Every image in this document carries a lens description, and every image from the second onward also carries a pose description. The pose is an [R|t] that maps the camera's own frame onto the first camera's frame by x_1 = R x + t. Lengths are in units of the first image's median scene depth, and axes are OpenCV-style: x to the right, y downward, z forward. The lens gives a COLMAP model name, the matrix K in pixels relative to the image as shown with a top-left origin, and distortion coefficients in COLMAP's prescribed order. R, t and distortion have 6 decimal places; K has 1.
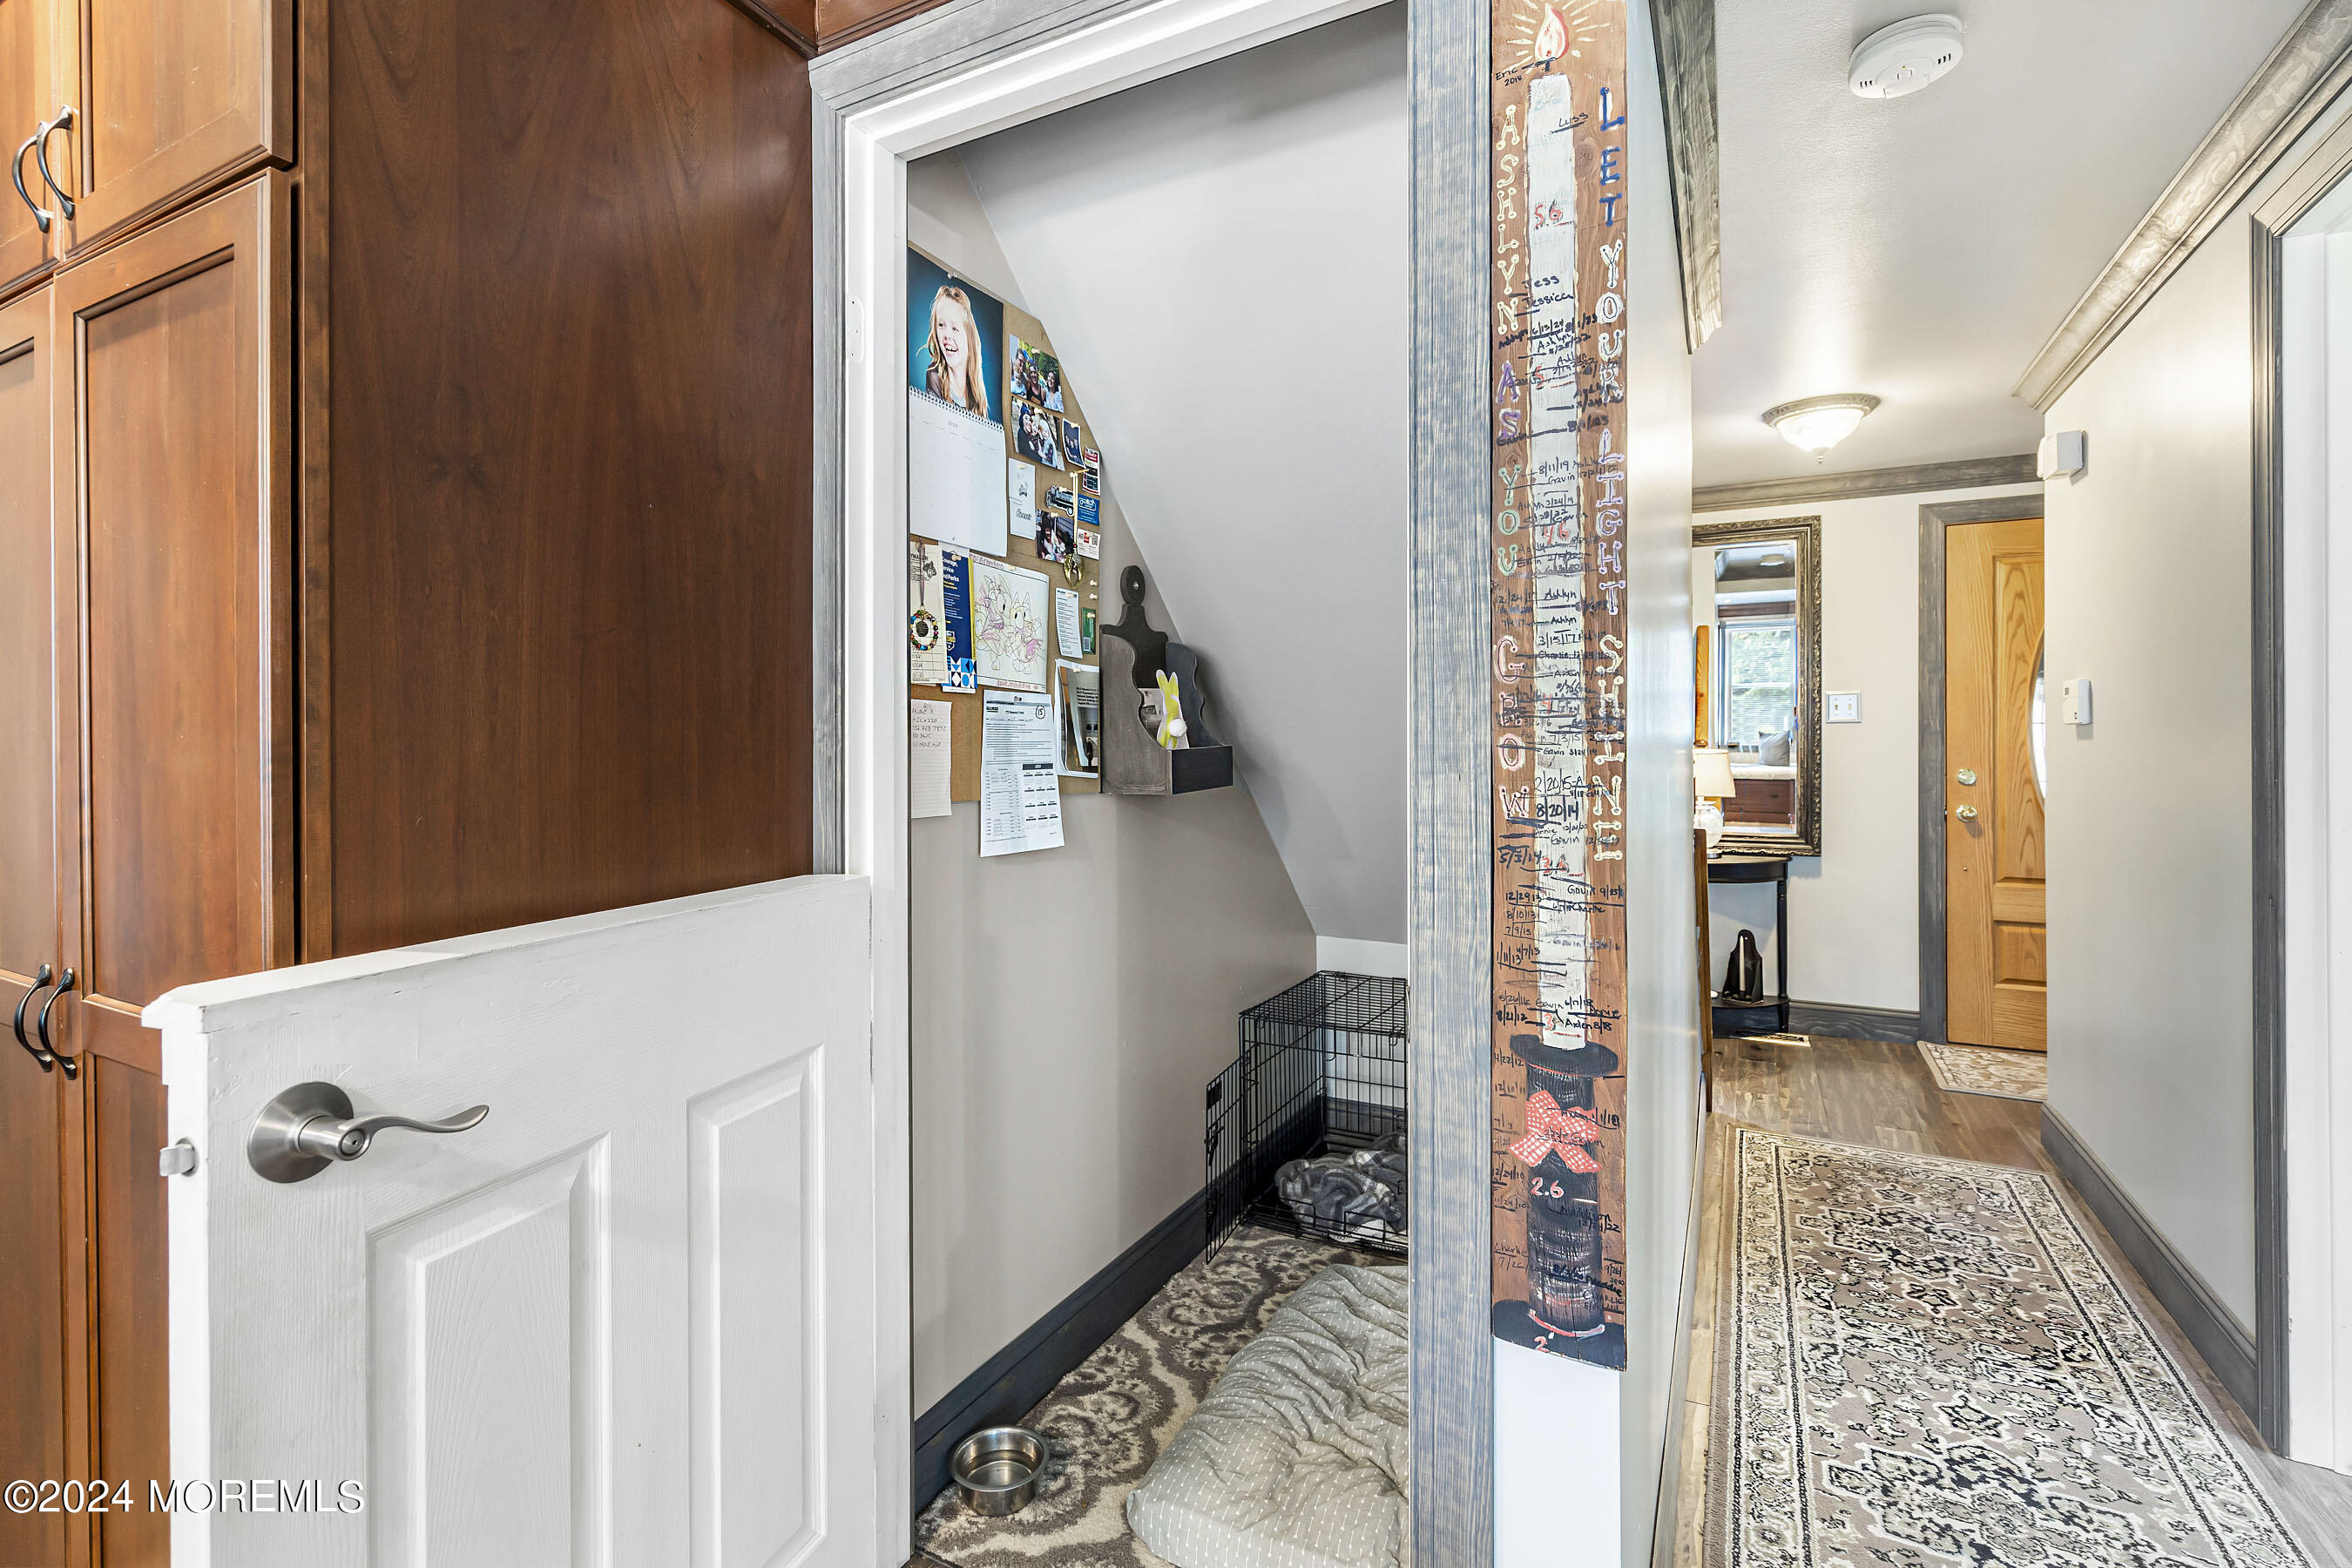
lens RADIAL K [[1086.3, 0, 1167.7], [0, 1086.3, 734.9], [0, 0, 1]] dist [-0.004555, -0.000094]
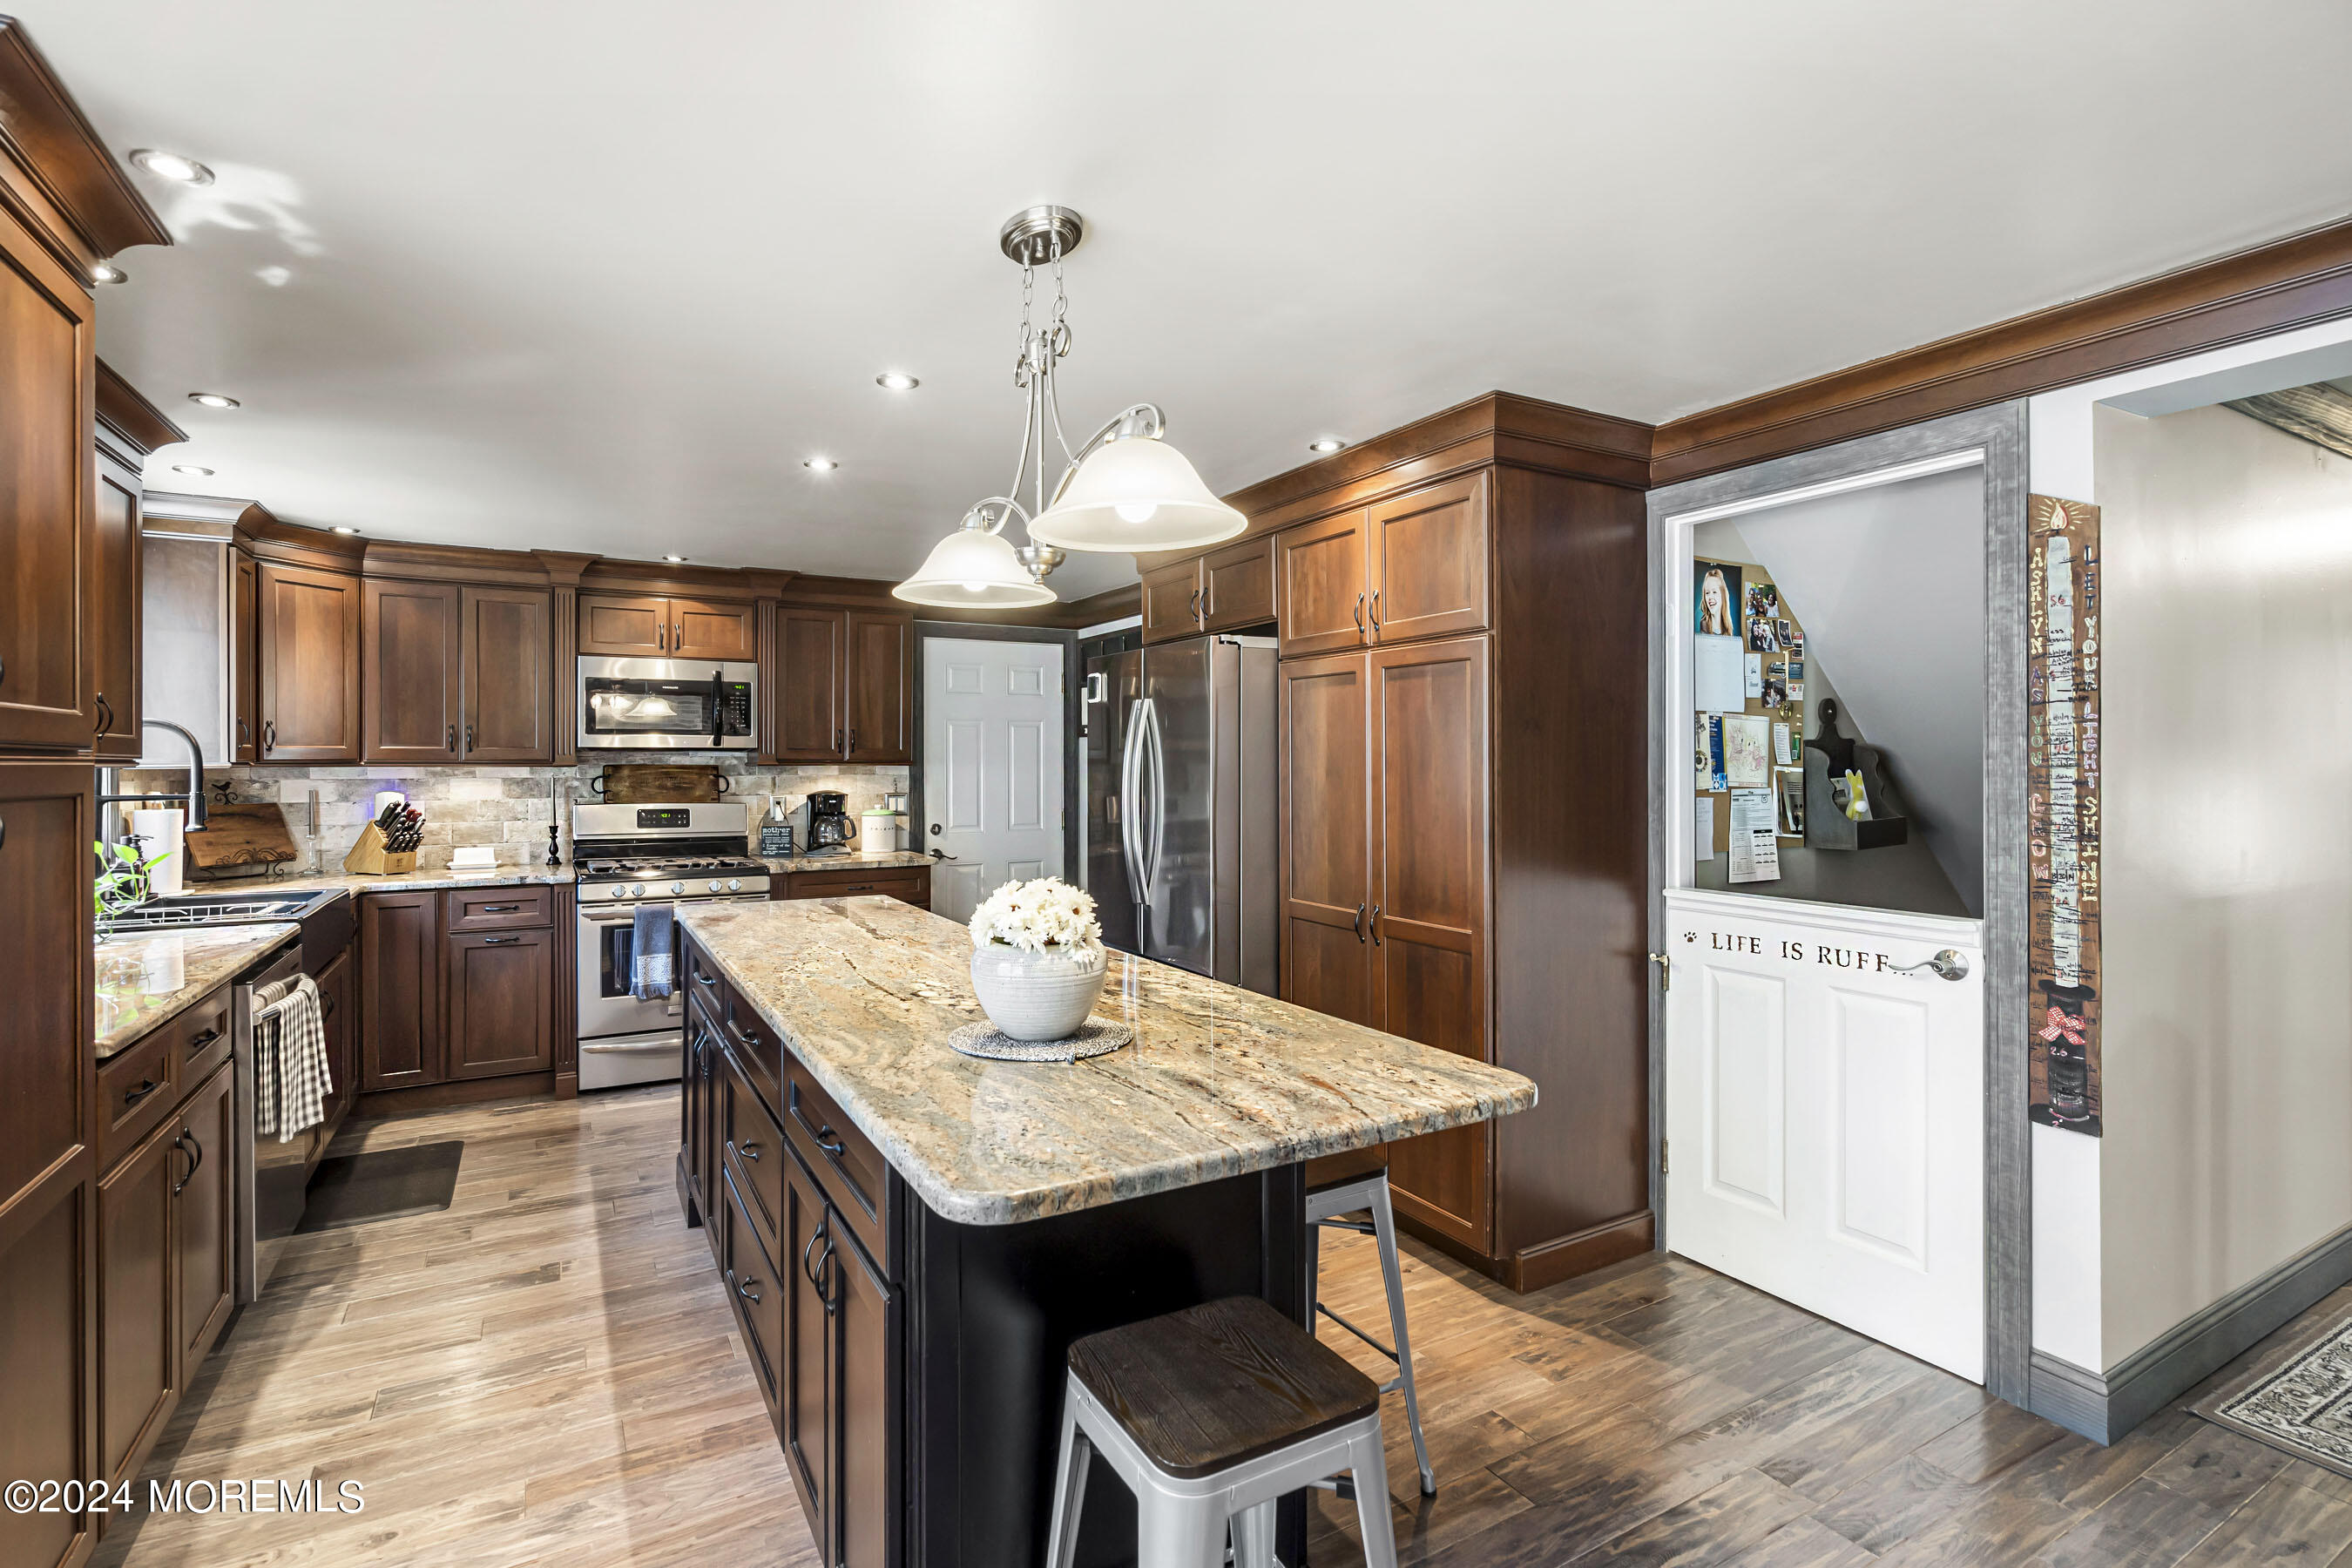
lens RADIAL K [[1089.1, 0, 1168.3], [0, 1089.1, 767.8], [0, 0, 1]] dist [-0.001185, 0.000089]
pose [[0.842679, -0.000440, -0.538416, 0.016548], [0.007258, 0.999918, 0.010543, -0.121817], [0.538367, -0.012793, 0.842613, -1.190486]]
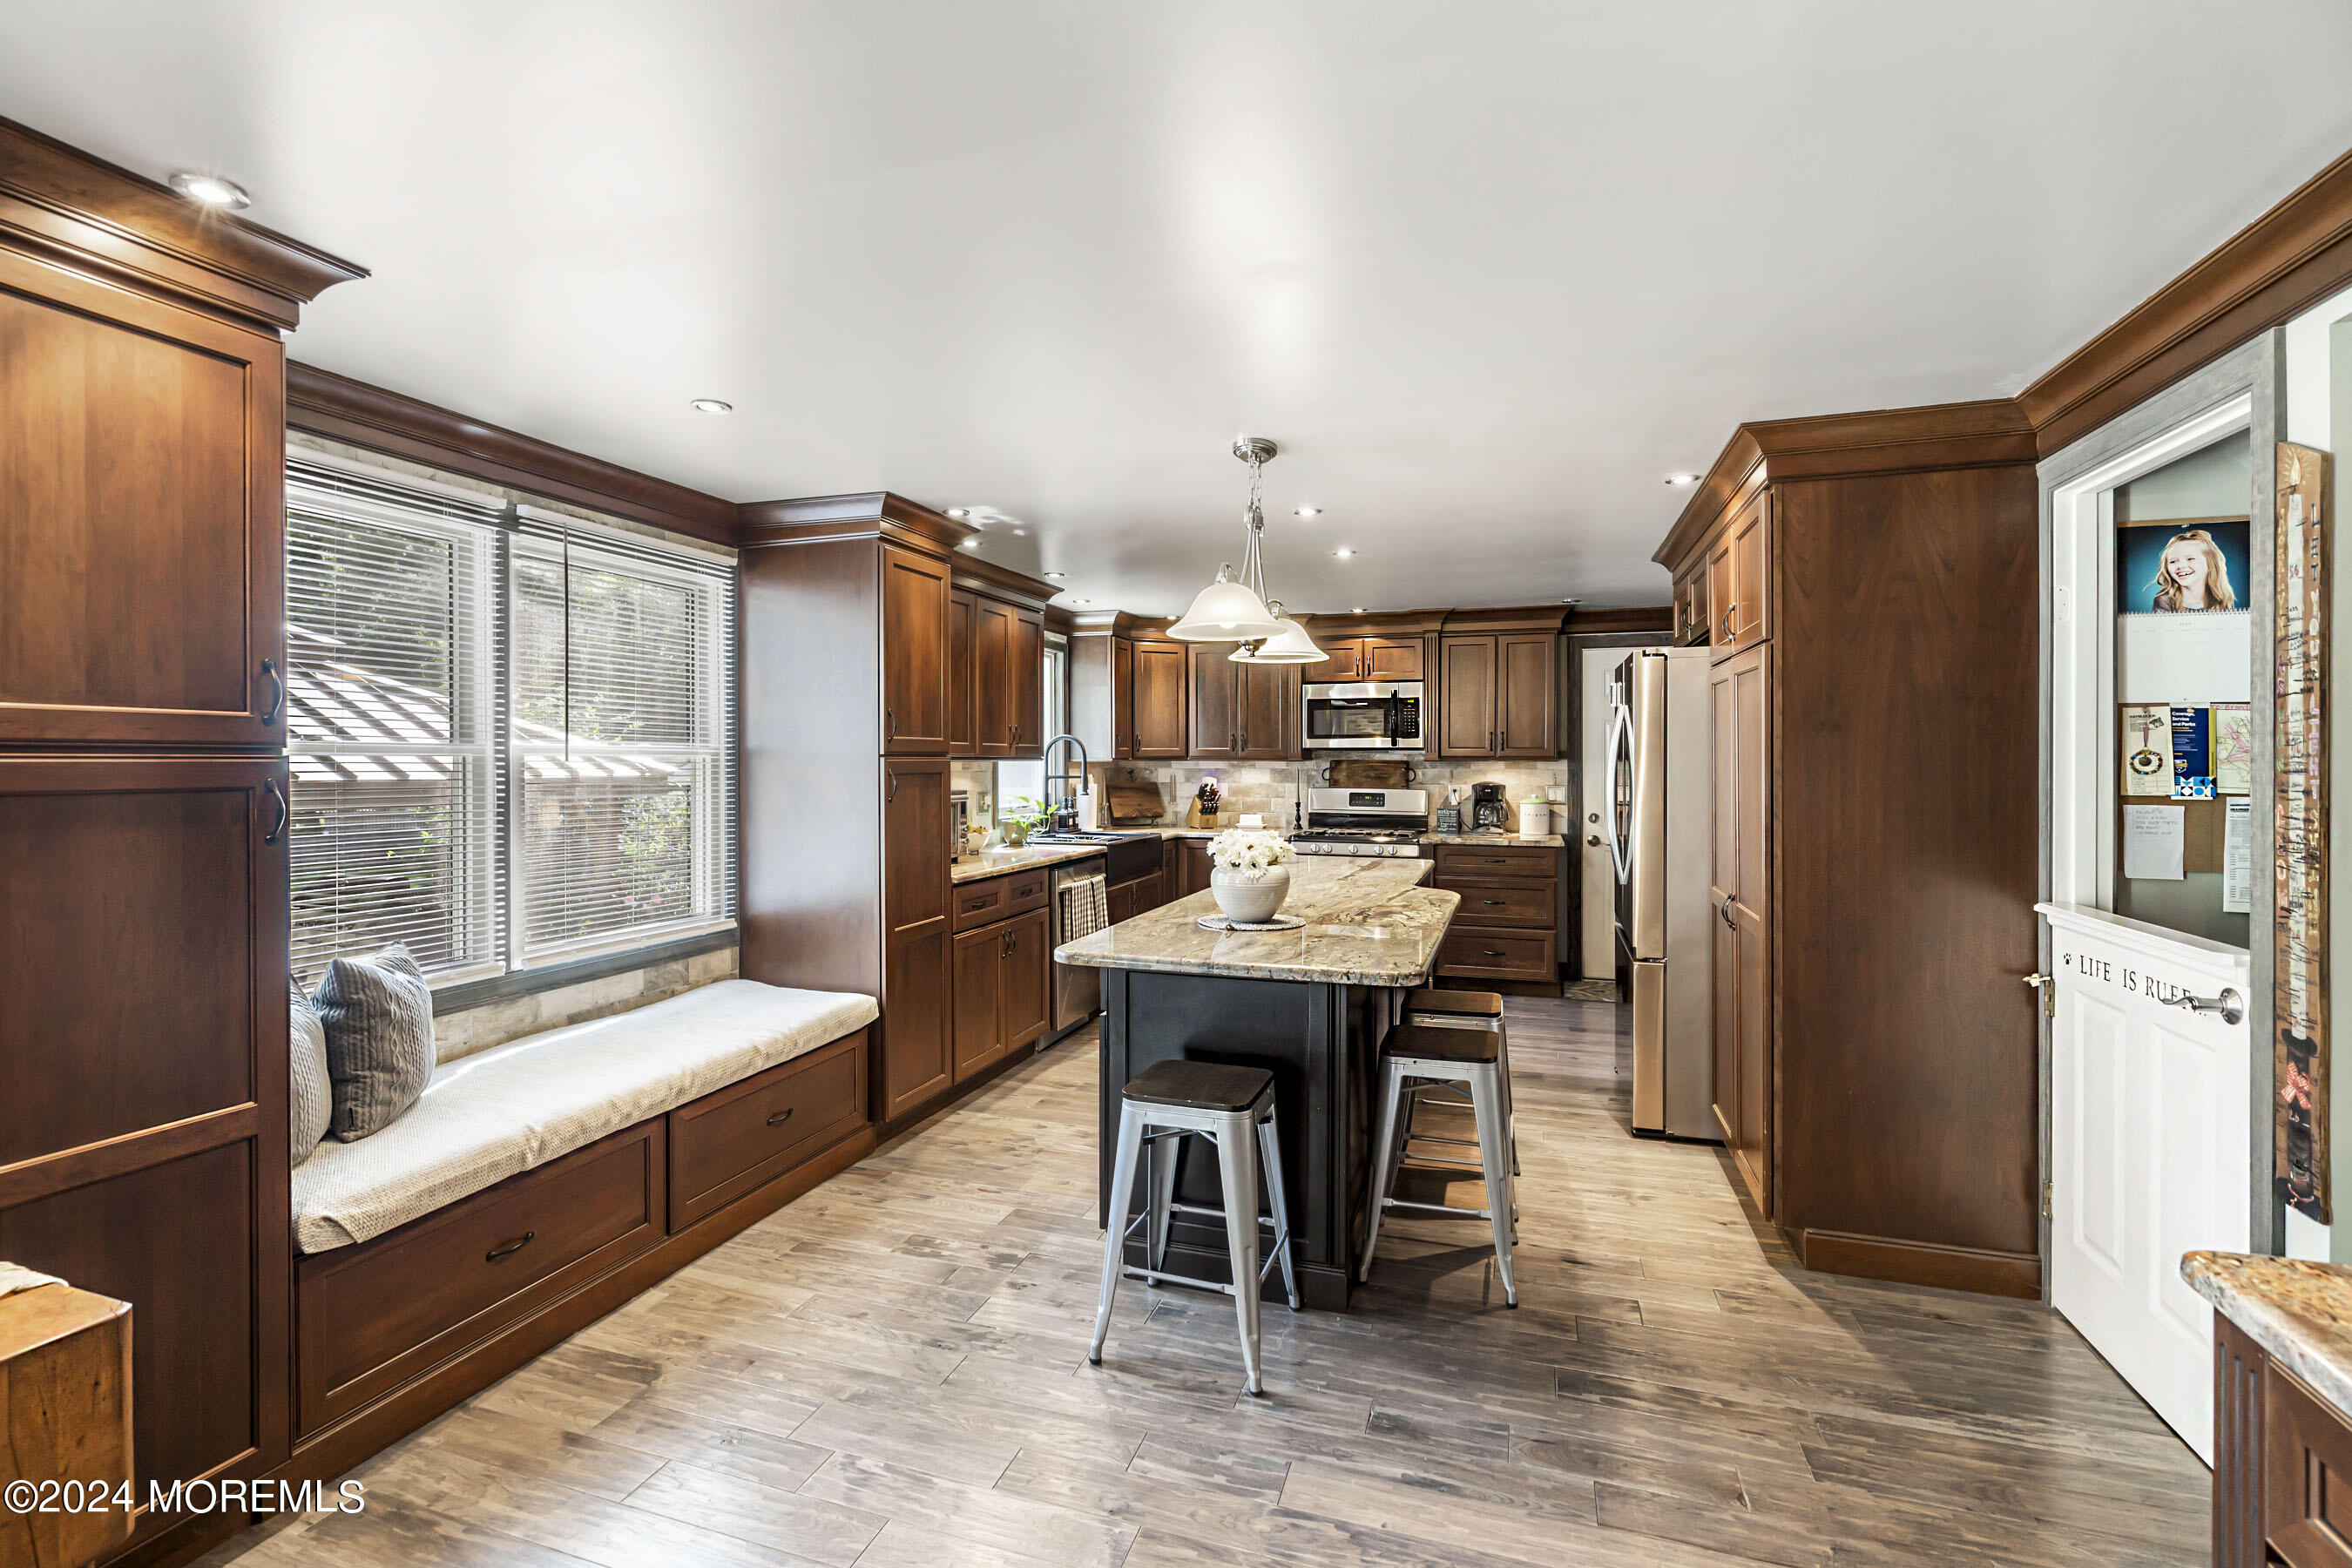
lens RADIAL K [[1064.8, 0, 1176.0], [0, 1064.8, 784.0], [0, 0, 1]] dist [0.000277, 0.000179]
pose [[0.173788, 0.023382, -0.984506, 1.177767], [0.007743, 0.999655, 0.025108, -0.125695], [0.984753, -0.011986, 0.173547, -0.748168]]
